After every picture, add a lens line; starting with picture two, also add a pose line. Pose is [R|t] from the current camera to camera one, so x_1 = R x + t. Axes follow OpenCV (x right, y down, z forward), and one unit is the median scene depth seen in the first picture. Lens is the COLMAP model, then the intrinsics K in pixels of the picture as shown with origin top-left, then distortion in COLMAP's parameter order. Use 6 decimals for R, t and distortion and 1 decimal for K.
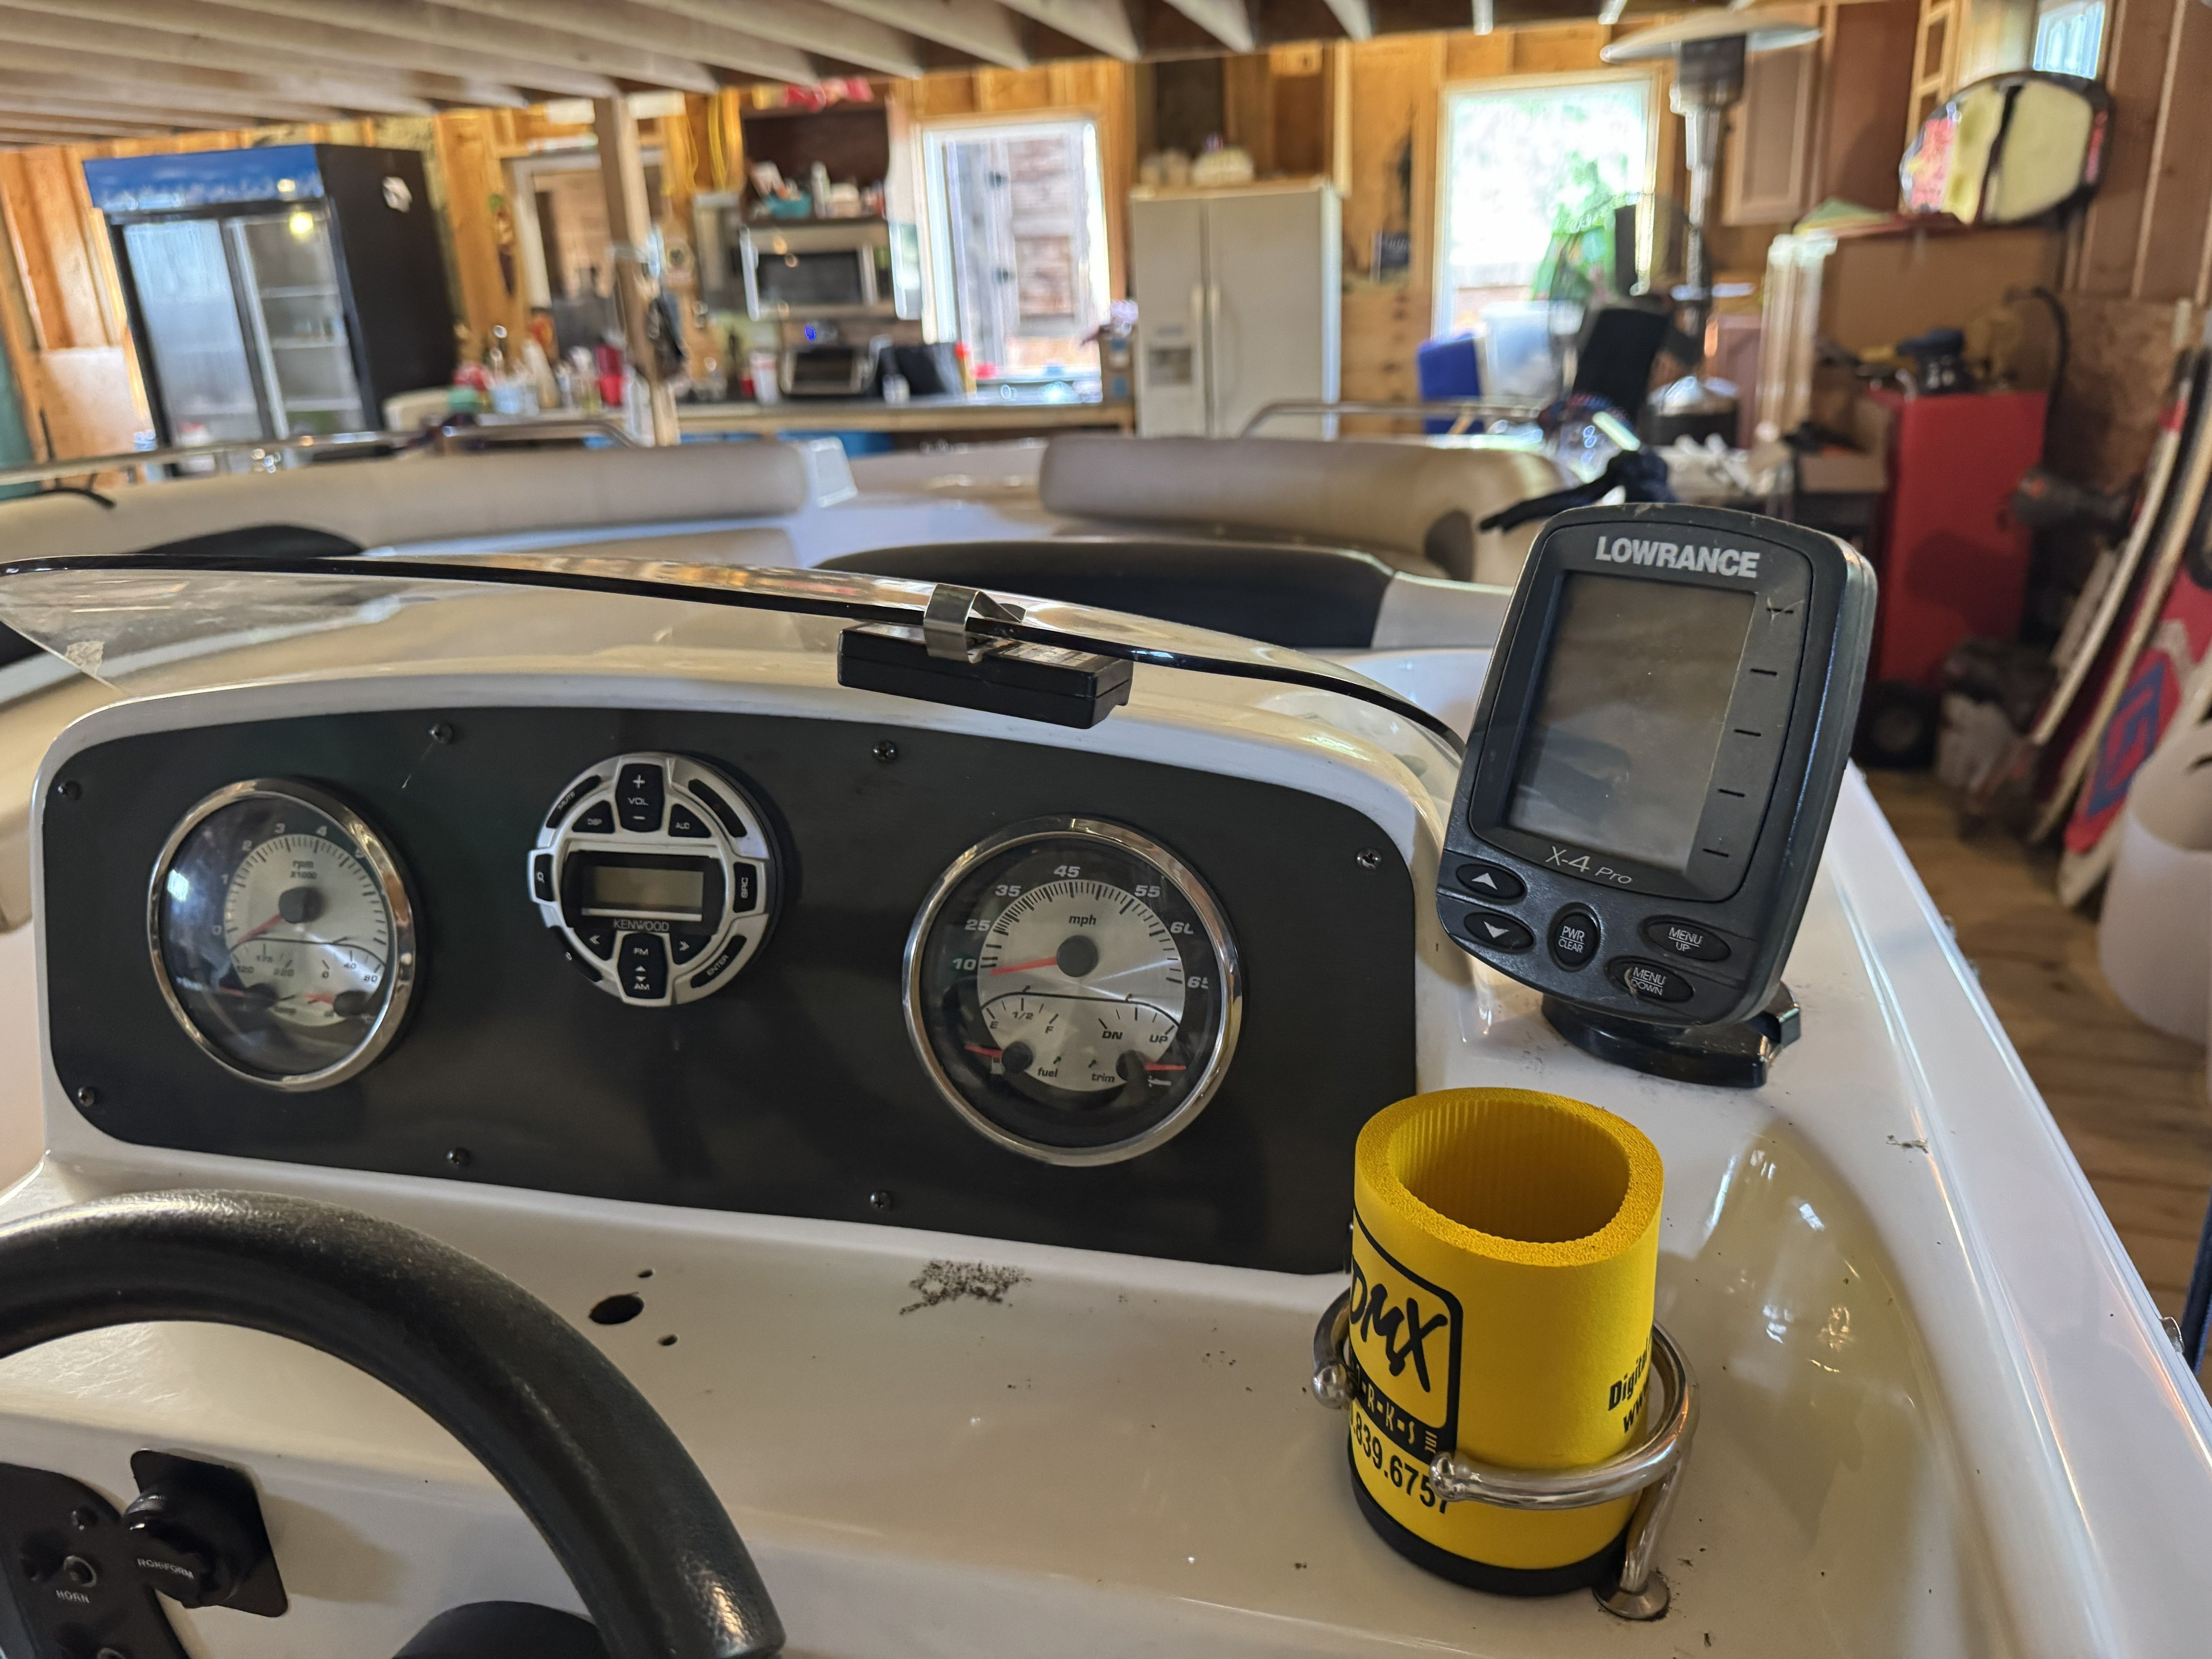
lens RADIAL K [[1600.4, 0, 1106.0], [0, 1600.4, 829.5], [0, 0, 1]] dist [0.028522, -0.044843]
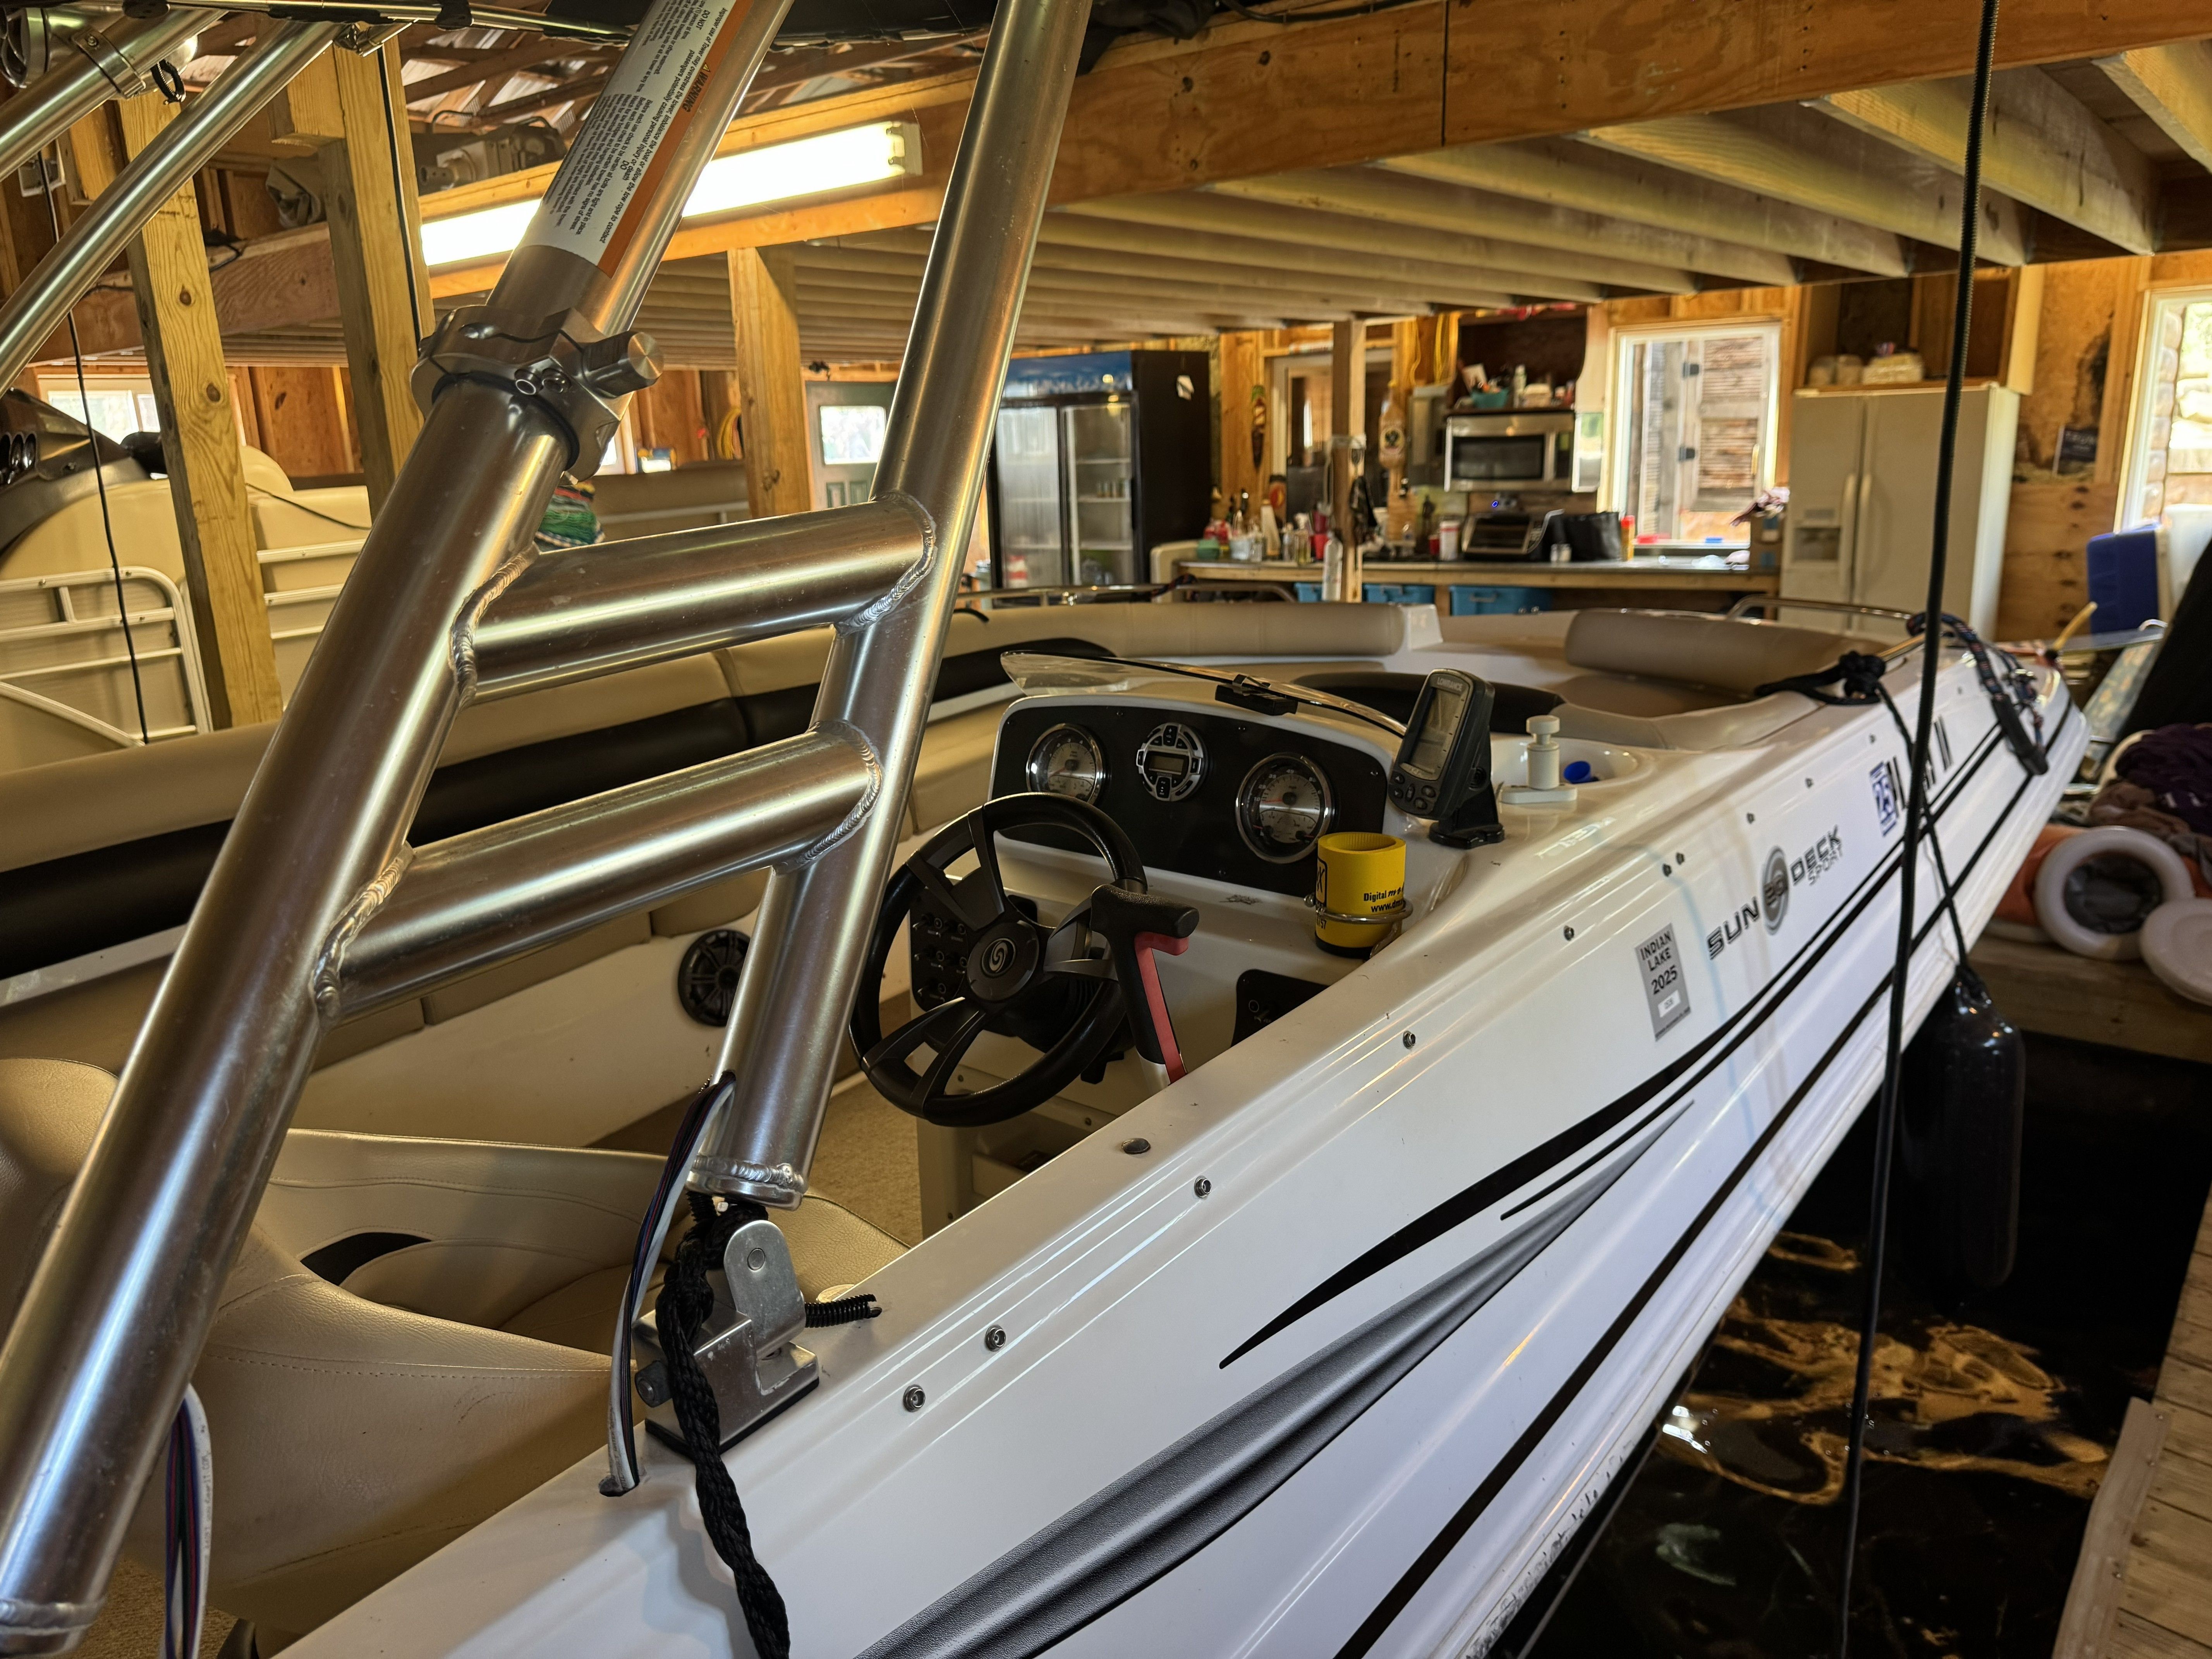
lens RADIAL K [[1540.4, 0, 1064.8], [0, 1540.4, 849.4], [0, 0, 1]] dist [0.040554, -0.079767]
pose [[0.891703, 0.126096, -0.434702, 0.058308], [-0.154439, 0.987536, -0.030342, 0.021508], [0.425458, 0.094191, 0.900063, -0.121329]]
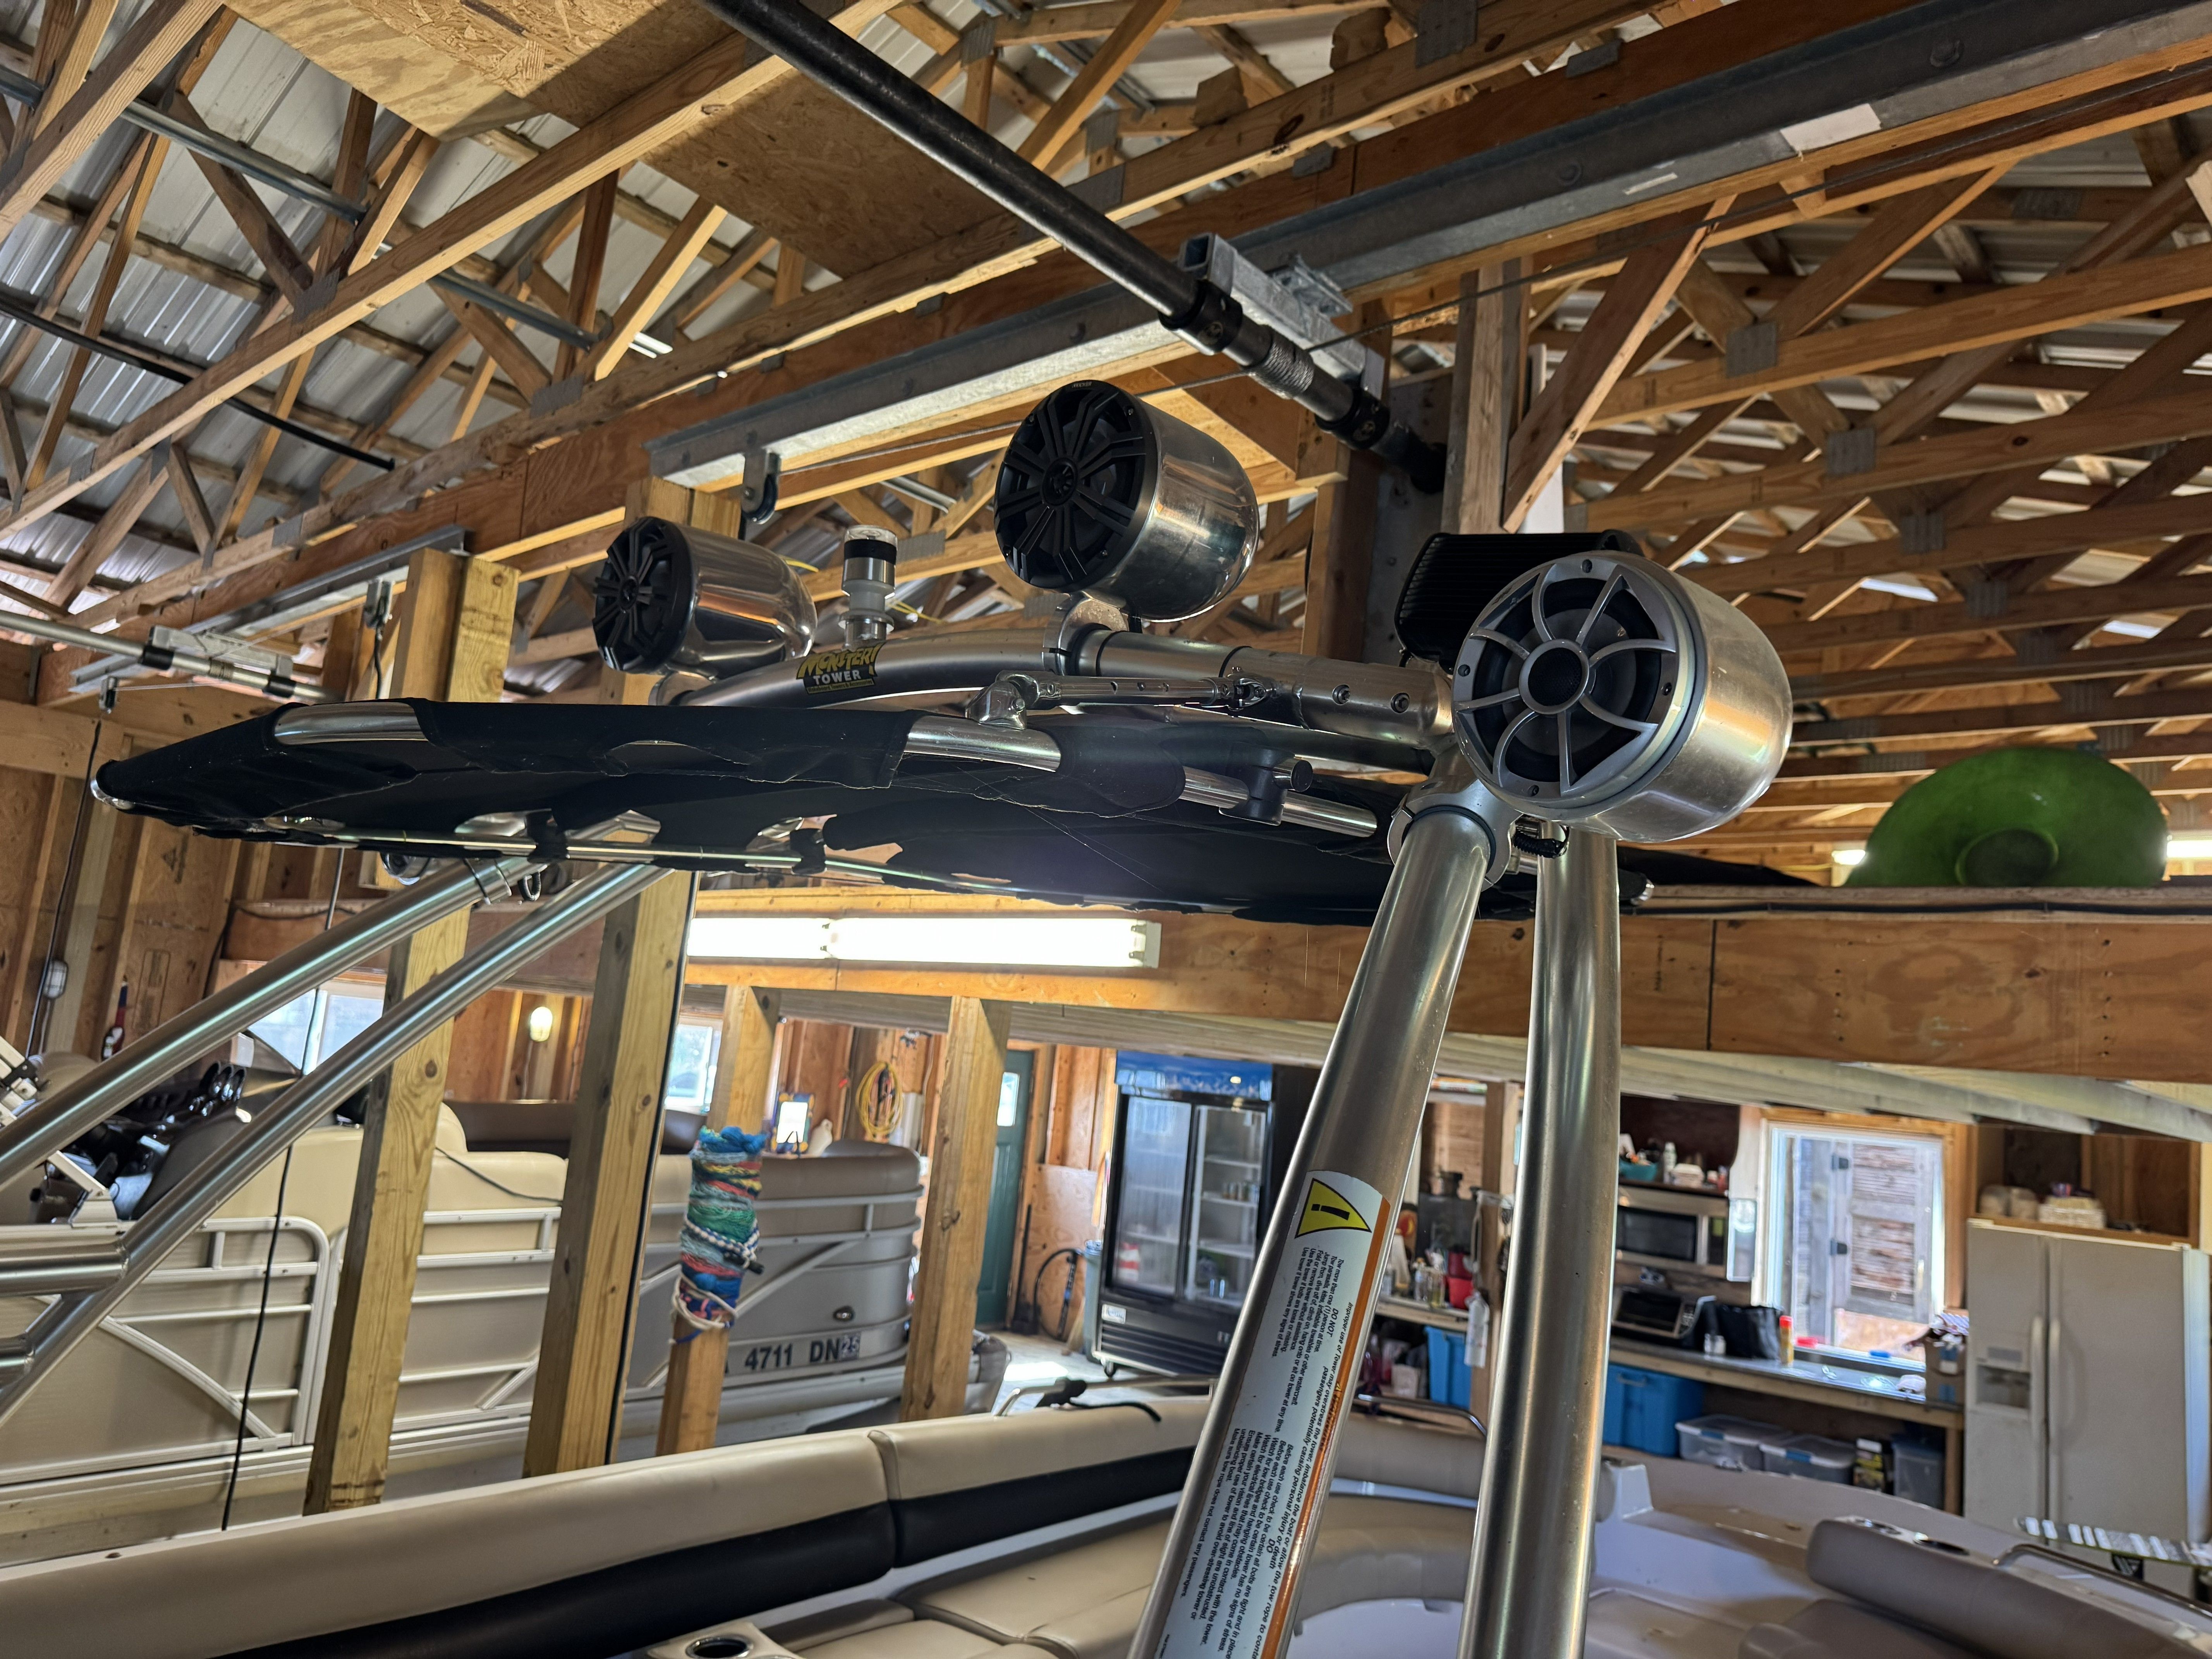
lens RADIAL K [[1551.2, 0, 1077.9], [0, 1551.2, 865.2], [0, 0, 1]] dist [-0.008512, -0.001997]
pose [[0.855354, 0.058407, -0.514741, 0.019427], [-0.297492, 0.868832, -0.395763, -0.014028], [0.424109, 0.491649, 0.760535, -0.130906]]
